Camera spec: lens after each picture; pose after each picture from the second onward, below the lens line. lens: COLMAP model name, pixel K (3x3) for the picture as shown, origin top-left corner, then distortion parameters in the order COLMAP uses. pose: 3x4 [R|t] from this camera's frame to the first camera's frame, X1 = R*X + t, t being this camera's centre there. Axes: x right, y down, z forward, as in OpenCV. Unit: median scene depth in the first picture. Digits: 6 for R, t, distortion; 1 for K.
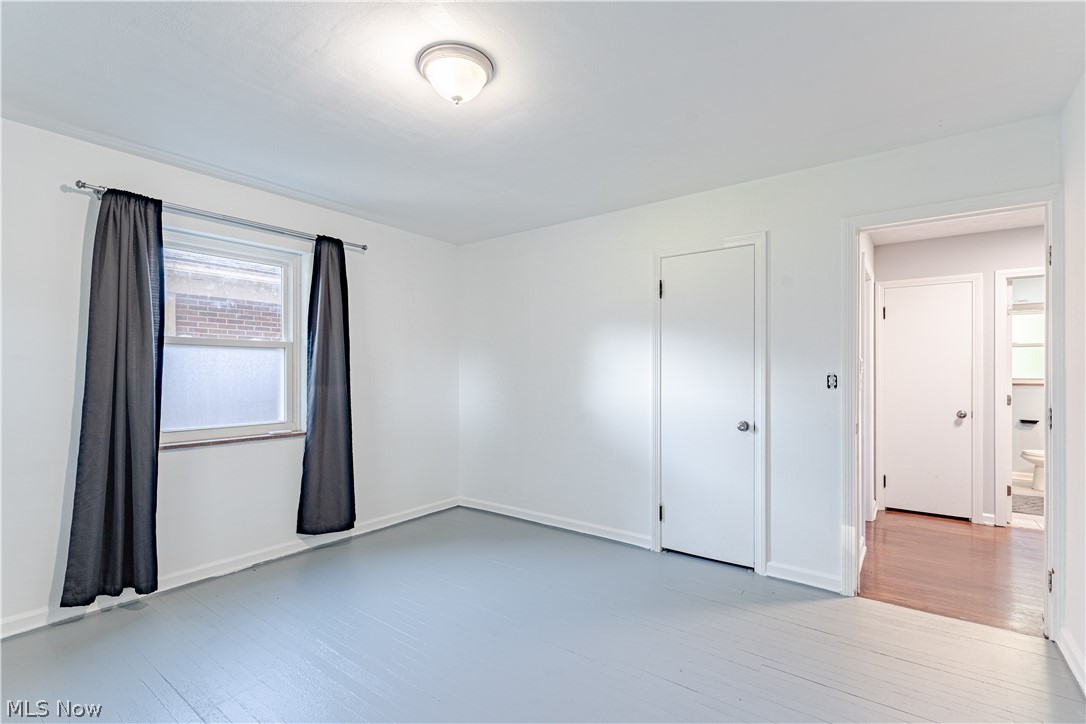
lens RADIAL K [[497.1, 0, 544.6], [0, 497.1, 374.0], [0, 0, 1]] dist [0.000477, 0.000148]
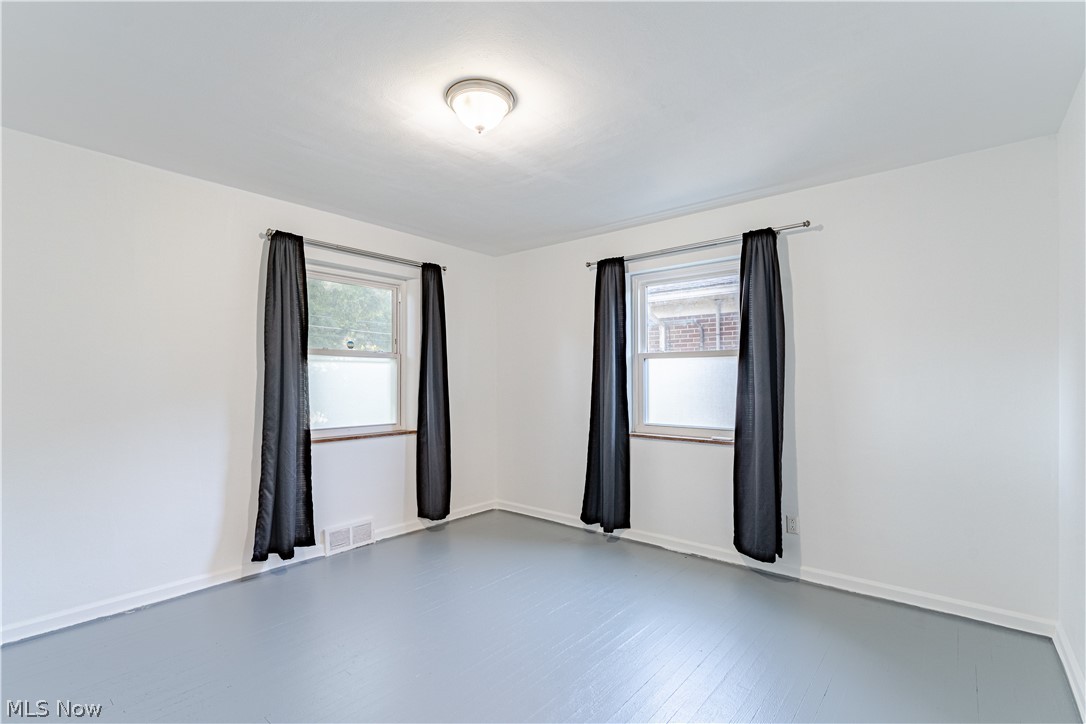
lens RADIAL K [[497.1, 0, 544.6], [0, 497.1, 374.0], [0, 0, 1]] dist [0.000477, 0.000148]
pose [[-0.055405, -0.013882, -0.998367, 0.563346], [-0.003212, 0.999901, -0.013725, 0.000658], [0.998459, 0.002447, -0.055444, 0.764151]]
